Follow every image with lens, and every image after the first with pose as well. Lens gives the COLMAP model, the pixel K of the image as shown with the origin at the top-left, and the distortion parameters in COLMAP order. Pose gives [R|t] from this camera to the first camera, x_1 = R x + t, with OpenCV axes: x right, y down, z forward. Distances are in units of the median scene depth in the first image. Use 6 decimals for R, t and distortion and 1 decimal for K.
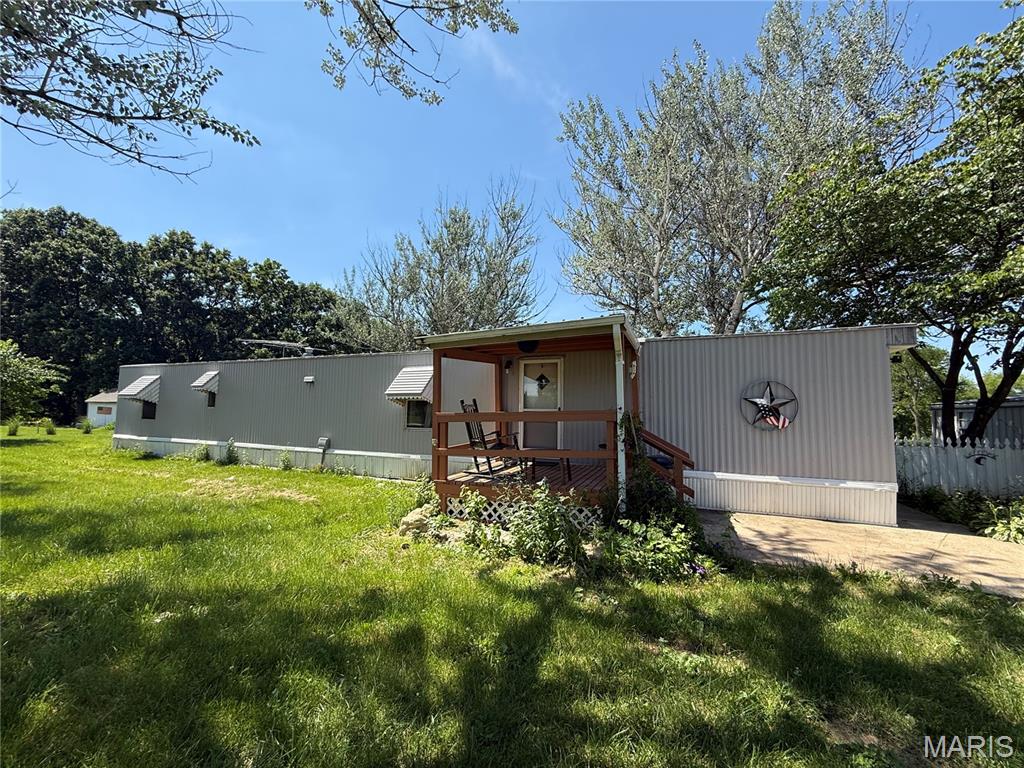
lens RADIAL K [[410.1, 0, 506.8], [0, 410.1, 386.0], [0, 0, 1]] dist [-0.002505, 0.001111]
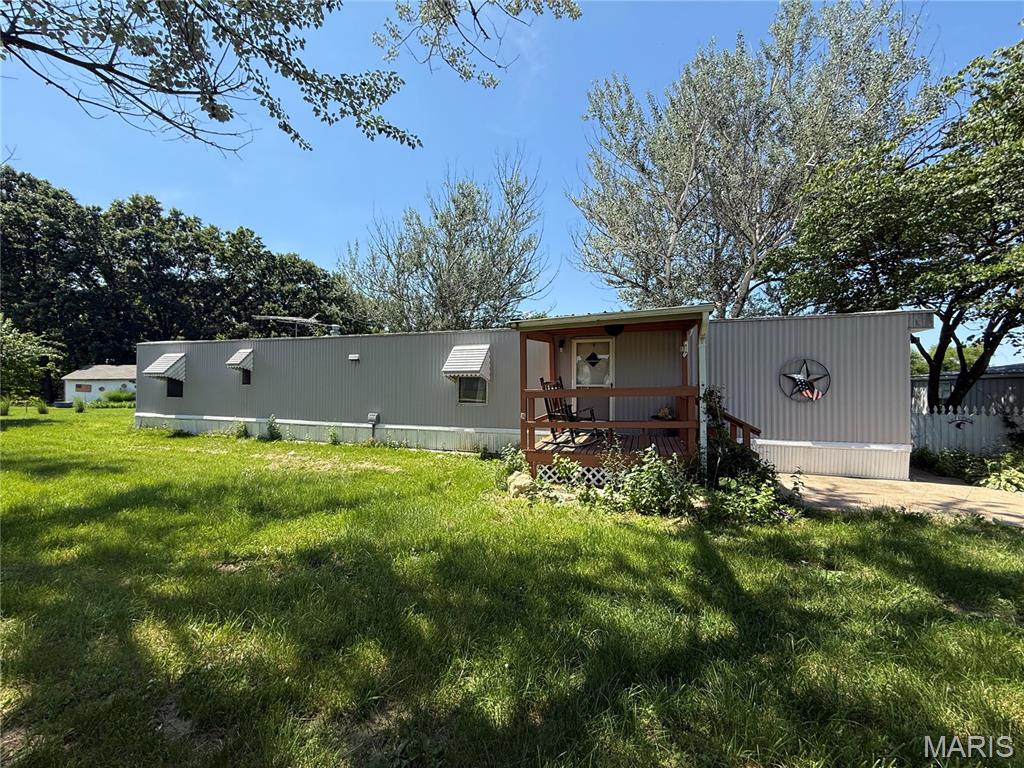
lens RADIAL K [[410.1, 0, 505.0], [0, 410.1, 386.1], [0, 0, 1]] dist [-0.002505, 0.001111]
pose [[0.997730, -0.009064, 0.066730, -0.208462], [0.004631, 0.997790, 0.066286, -0.012052], [-0.067184, -0.065826, 0.995567, -0.065501]]
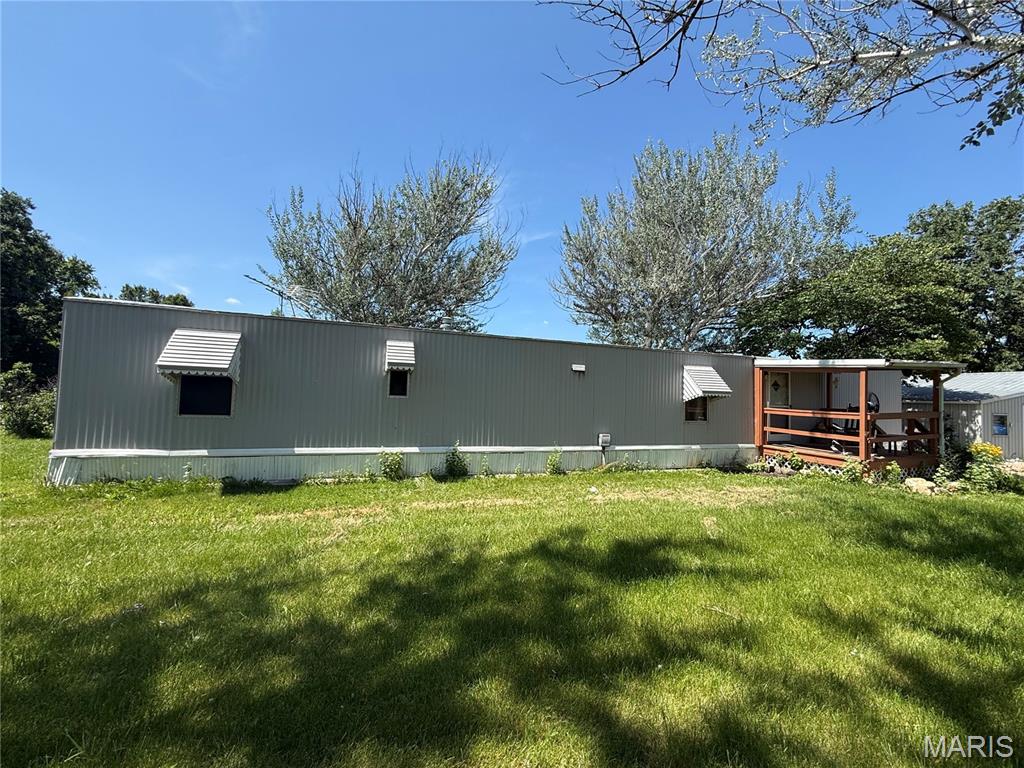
lens RADIAL K [[410.1, 0, 521.8], [0, 410.1, 377.9], [0, 0, 1]] dist [-0.002505, 0.001111]
pose [[0.732928, 0.041987, 0.679009, -1.390696], [-0.066104, 0.997766, 0.009655, 0.005498], [-0.677087, -0.051962, 0.734066, 0.528996]]
